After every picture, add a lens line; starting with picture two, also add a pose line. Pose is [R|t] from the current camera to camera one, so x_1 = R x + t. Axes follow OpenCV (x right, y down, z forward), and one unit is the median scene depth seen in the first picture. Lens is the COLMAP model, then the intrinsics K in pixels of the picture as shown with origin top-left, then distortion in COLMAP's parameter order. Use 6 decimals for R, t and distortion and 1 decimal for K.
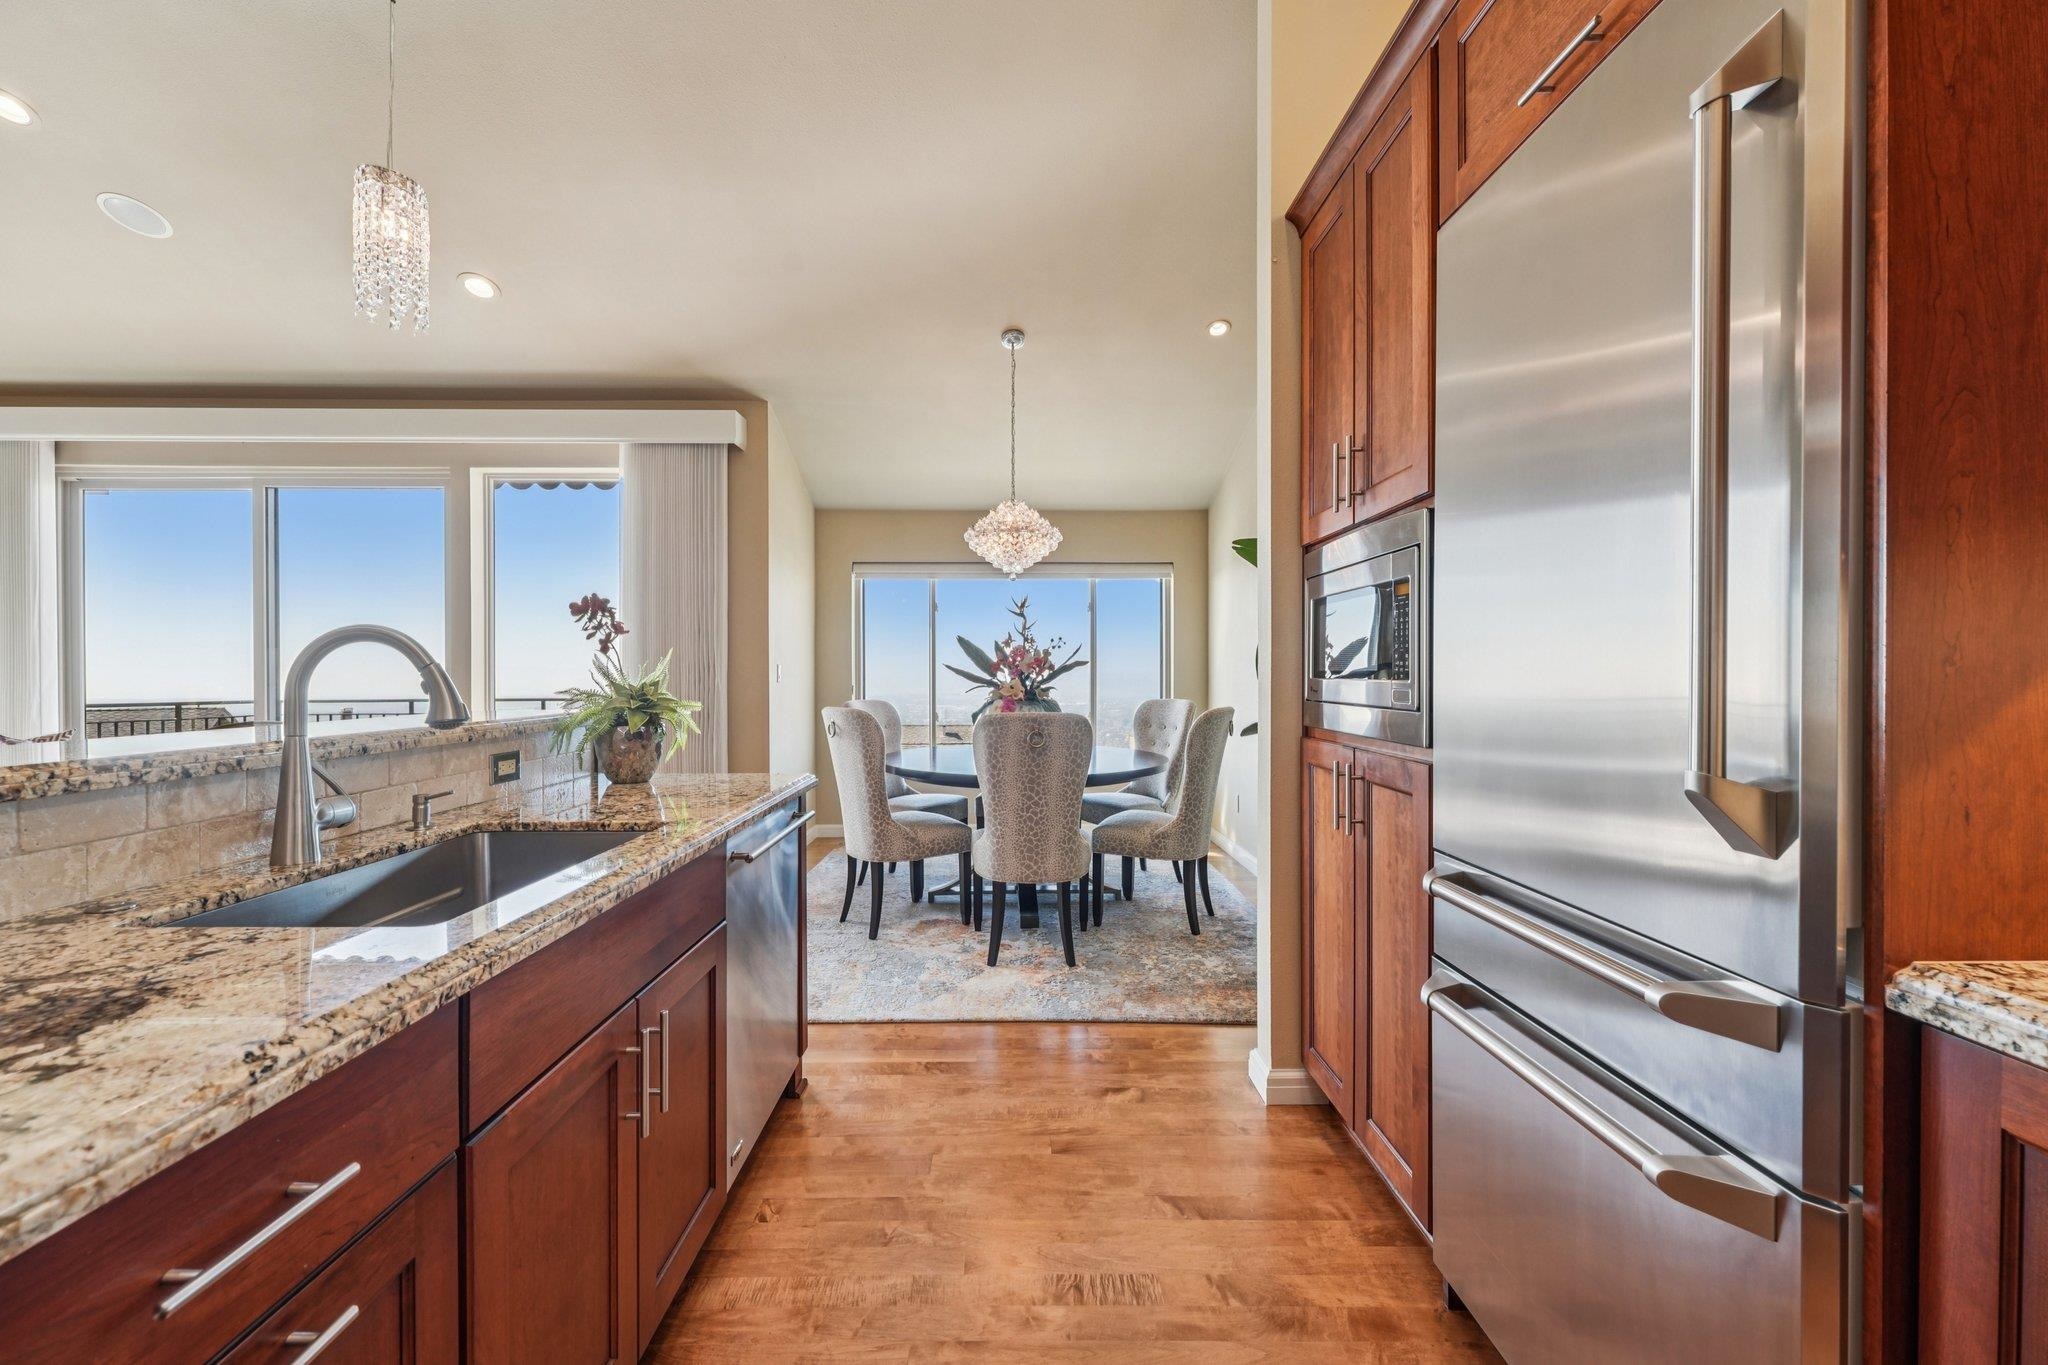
lens RADIAL K [[828.9, 0, 1028.9], [0, 828.9, 682.4], [0, 0, 1]] dist [-0.002963, 0.000406]
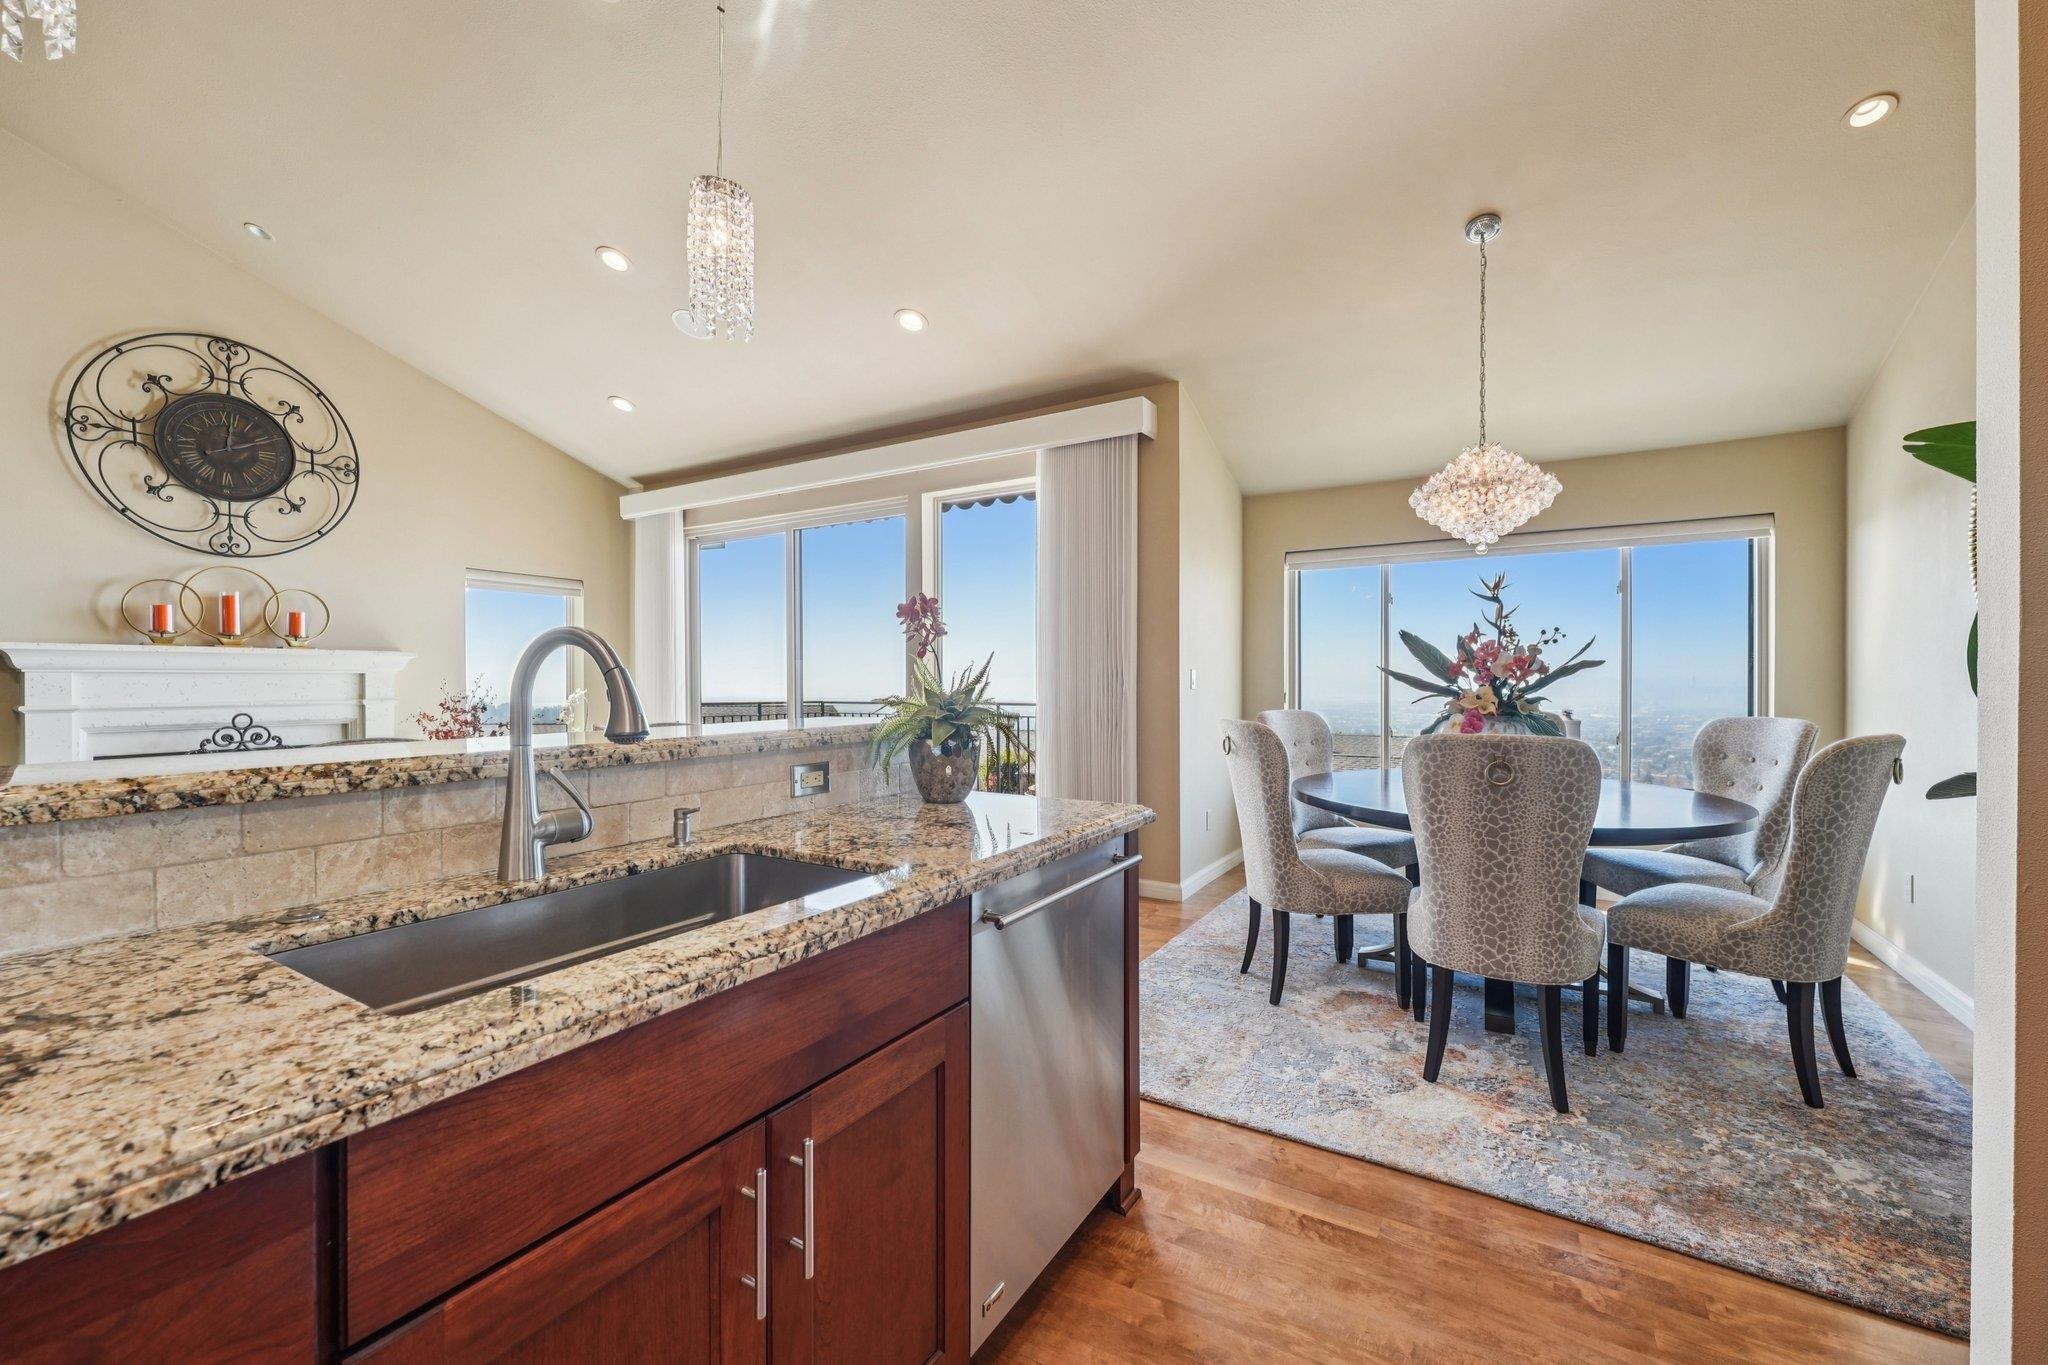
lens RADIAL K [[828.9, 0, 1011.4], [0, 828.9, 687.8], [0, 0, 1]] dist [-0.002963, 0.000406]
pose [[0.837508, 0.003990, -0.546411, 0.043911], [-0.004144, 0.999991, 0.000951, -0.001996], [0.546410, 0.001467, 0.837517, 0.194515]]
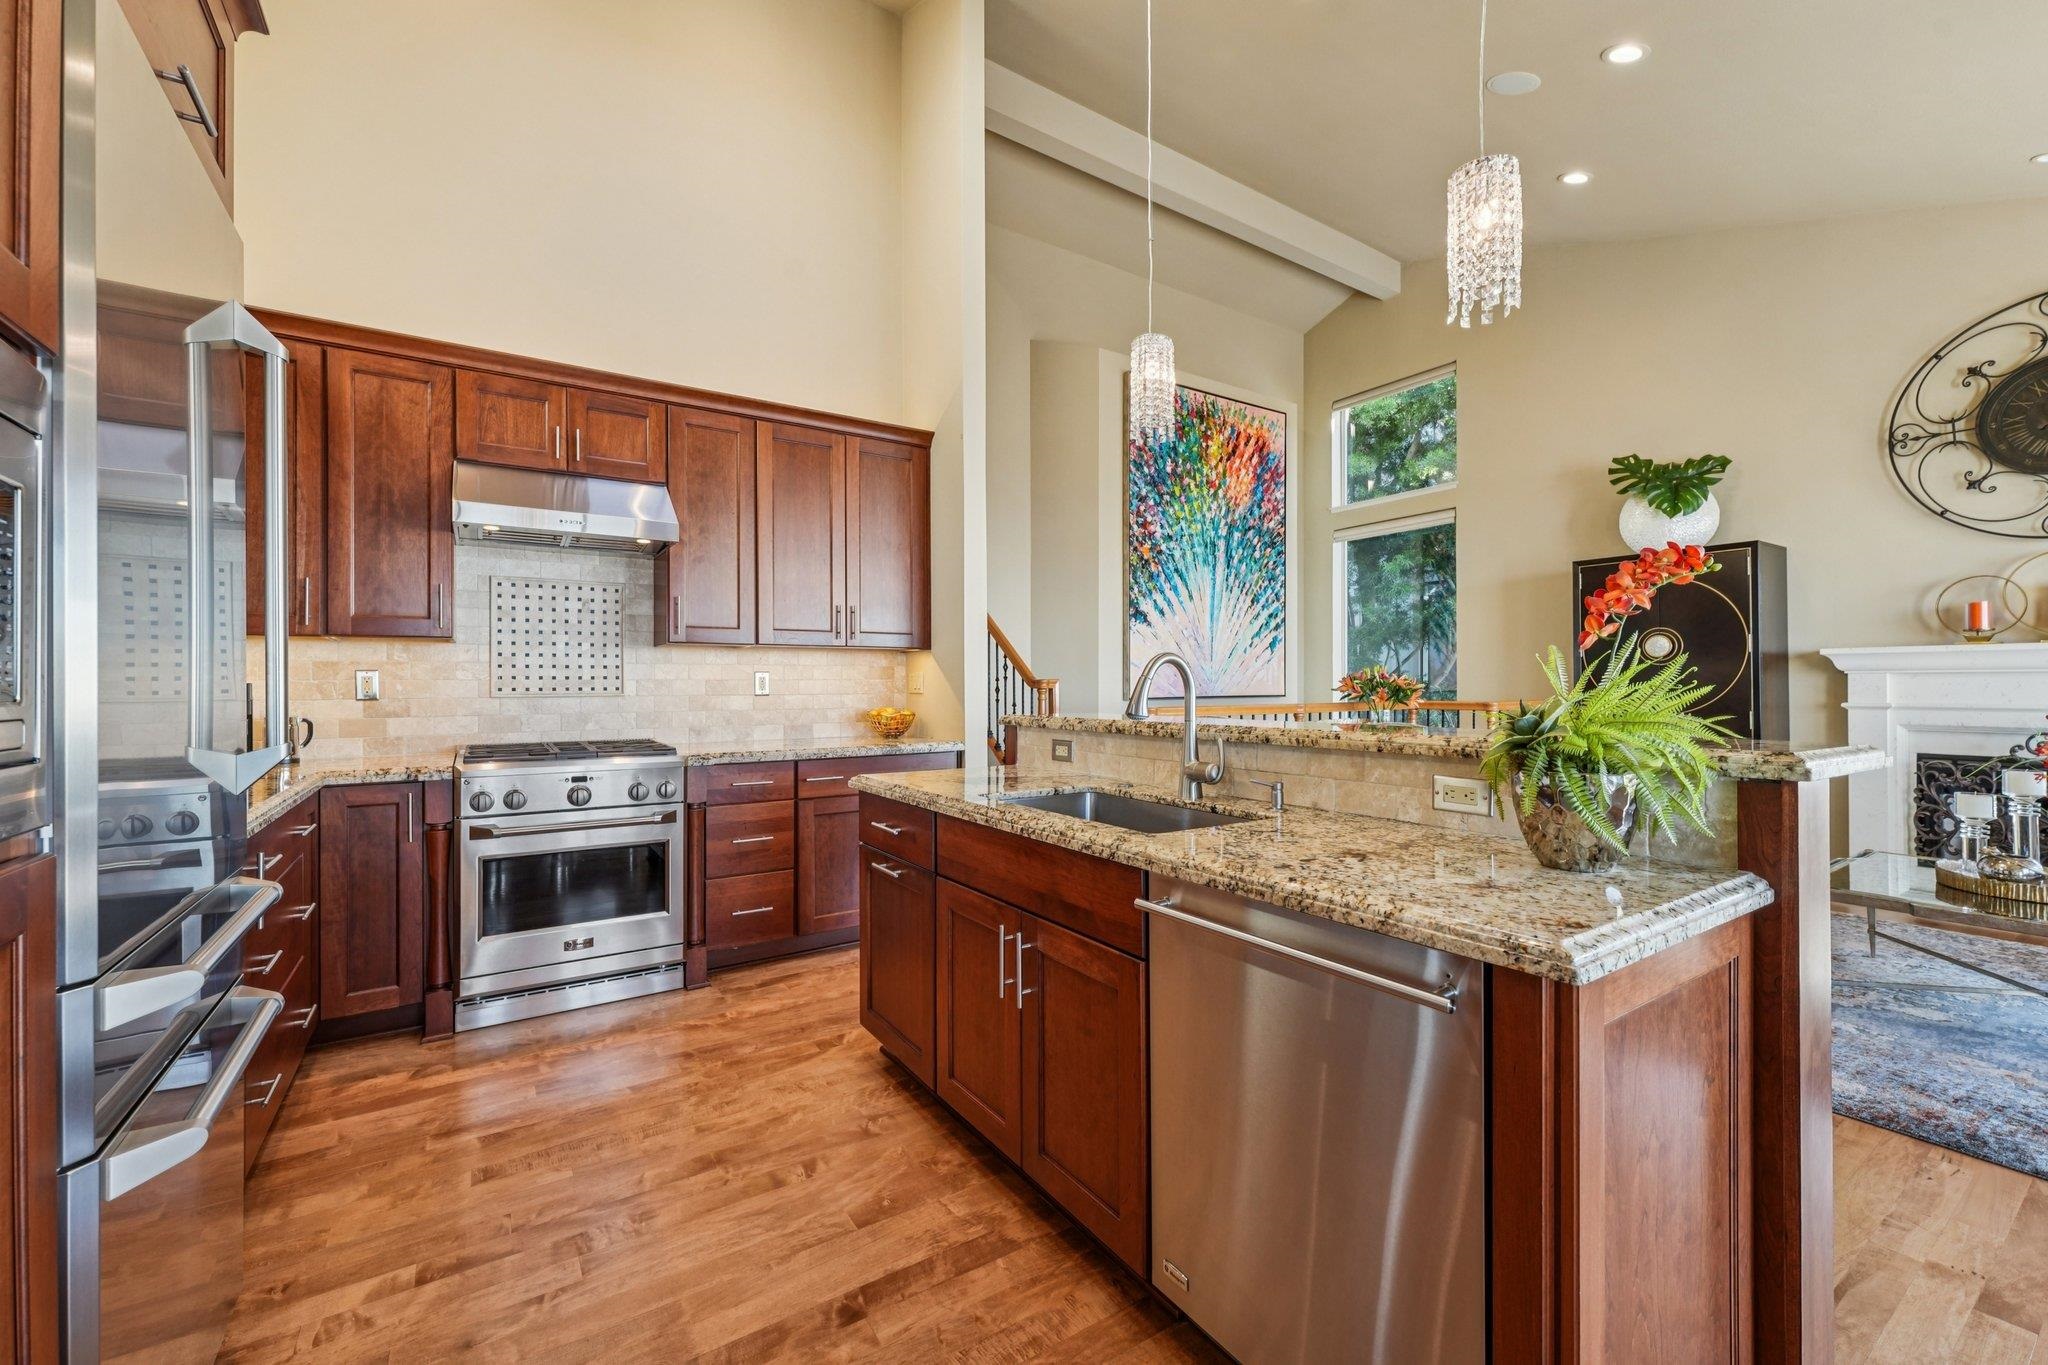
lens RADIAL K [[828.9, 0, 1025.0], [0, 828.9, 684.7], [0, 0, 1]] dist [-0.002963, 0.000406]
pose [[-0.843317, 0.003464, -0.537405, 0.110749], [-0.003559, 0.999921, 0.012031, -0.010223], [0.537404, 0.012059, -0.843238, 0.855315]]
